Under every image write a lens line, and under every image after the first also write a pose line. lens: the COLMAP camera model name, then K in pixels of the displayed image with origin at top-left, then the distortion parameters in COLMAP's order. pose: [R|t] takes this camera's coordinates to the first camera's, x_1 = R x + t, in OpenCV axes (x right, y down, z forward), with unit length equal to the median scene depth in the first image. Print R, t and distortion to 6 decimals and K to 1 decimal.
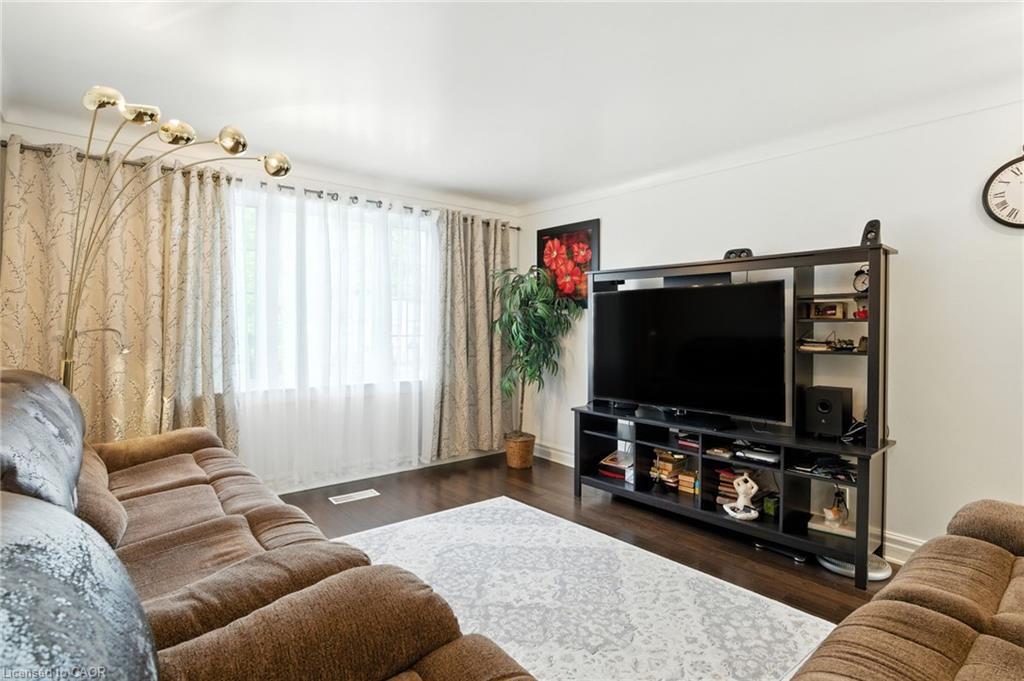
lens RADIAL K [[509.9, 0, 515.6], [0, 509.9, 338.9], [0, 0, 1]] dist [-0.021774, 0.005331]
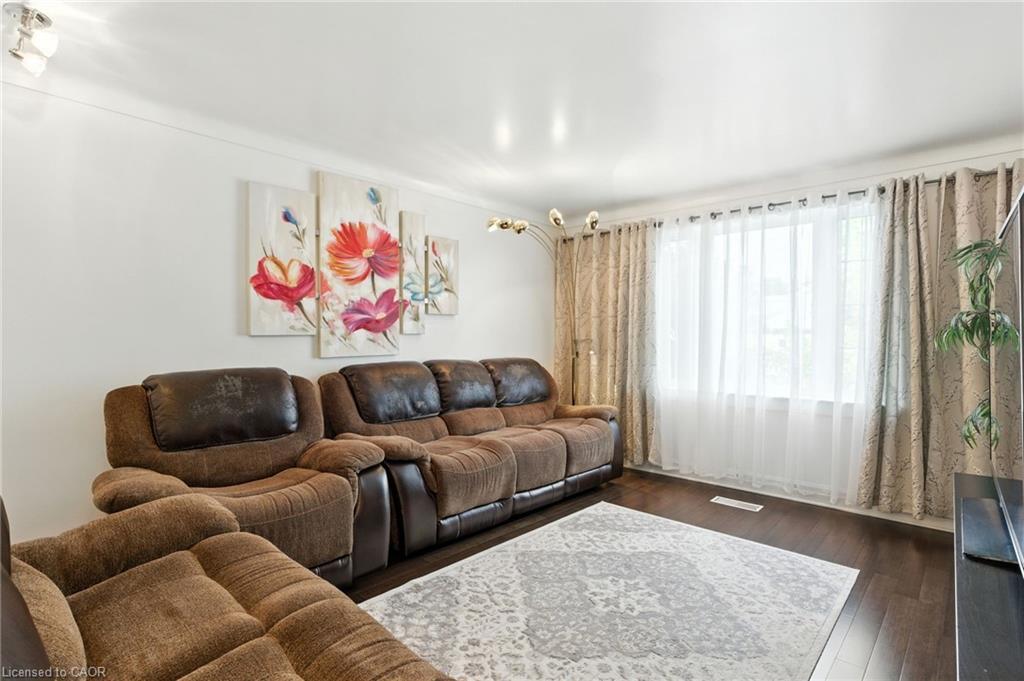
lens RADIAL K [[509.9, 0, 516.2], [0, 509.9, 340.4], [0, 0, 1]] dist [-0.021774, 0.005331]
pose [[0.120290, -0.002963, -0.992734, 0.674085], [-0.029487, 0.999544, -0.006557, 0.005289], [0.992301, 0.030061, 0.120148, 0.462881]]
